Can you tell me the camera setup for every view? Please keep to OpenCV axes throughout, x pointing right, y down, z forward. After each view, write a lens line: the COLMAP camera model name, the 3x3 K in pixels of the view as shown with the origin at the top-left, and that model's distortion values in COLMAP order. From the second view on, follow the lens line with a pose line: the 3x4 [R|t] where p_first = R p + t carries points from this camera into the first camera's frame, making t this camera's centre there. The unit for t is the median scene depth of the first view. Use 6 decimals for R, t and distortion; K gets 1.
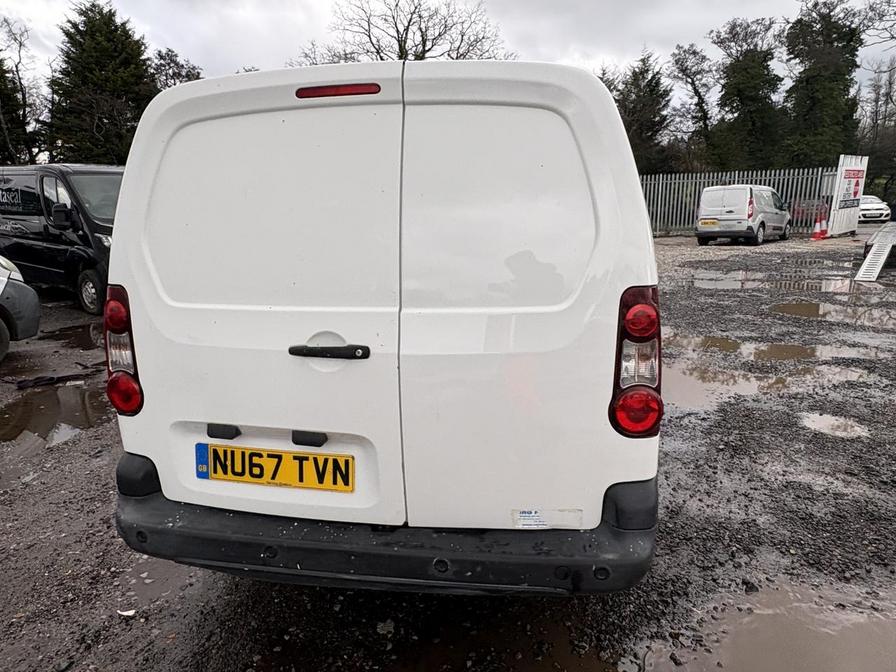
lens RADIAL K [[556.9, 0, 447.4], [0, 556.9, 334.6], [0, 0, 1]] dist [-0.004262, 0.004246]
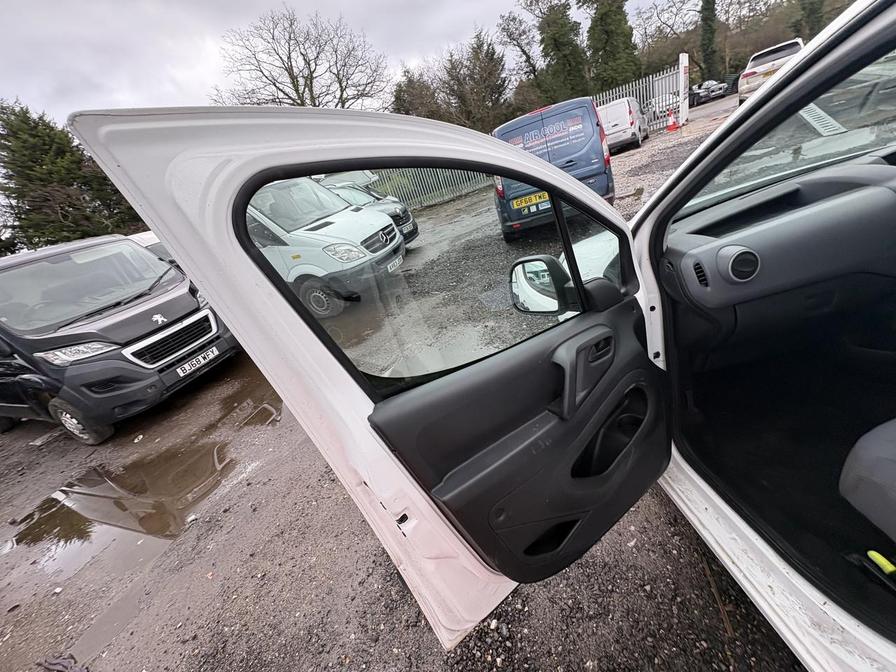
lens RADIAL K [[357.1, 0, 447.6], [0, 357.1, 336.8], [0, 0, 1]] dist [-0.000456, 0.000237]
pose [[0.934256, -0.341581, 0.102410, -0.072855], [0.318231, 0.928198, 0.192814, -0.048500], [-0.160919, -0.147547, 0.975877, 0.184271]]
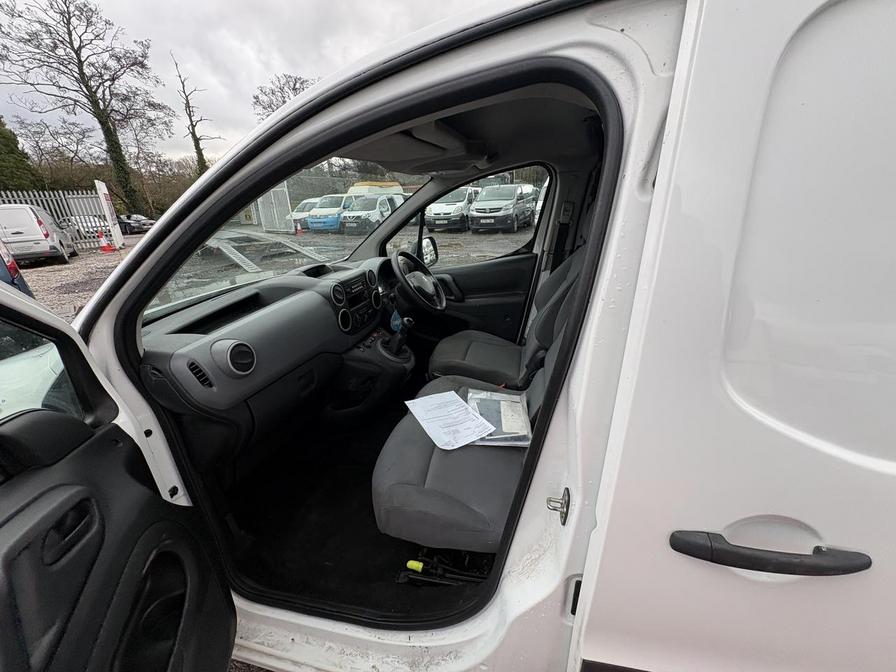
lens RADIAL K [[357.1, 0, 447.6], [0, 357.1, 336.8], [0, 0, 1]] dist [-0.000456, 0.000237]
pose [[0.076636, -0.337015, 0.938375, -0.067232], [0.261365, 0.915022, 0.307283, -0.045062], [-0.962193, 0.221710, 0.158207, 0.193039]]
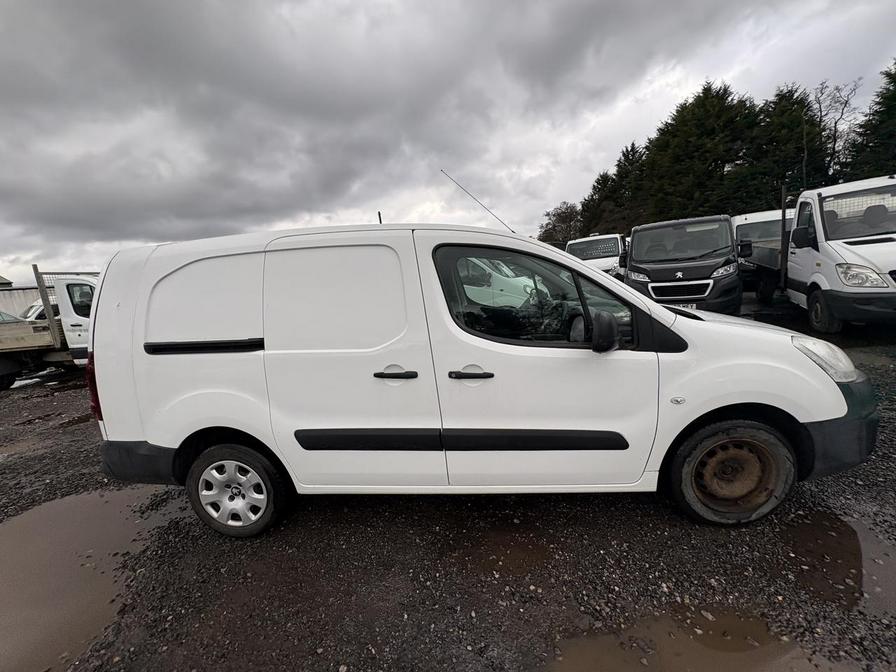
lens RADIAL K [[357.1, 0, 447.6], [0, 357.1, 336.8], [0, 0, 1]] dist [-0.000456, 0.000237]
pose [[0.064259, 0.188744, -0.979922, 0.139009], [-0.135368, 0.974524, 0.178828, -0.045439], [0.988709, 0.121159, 0.088172, 0.174889]]
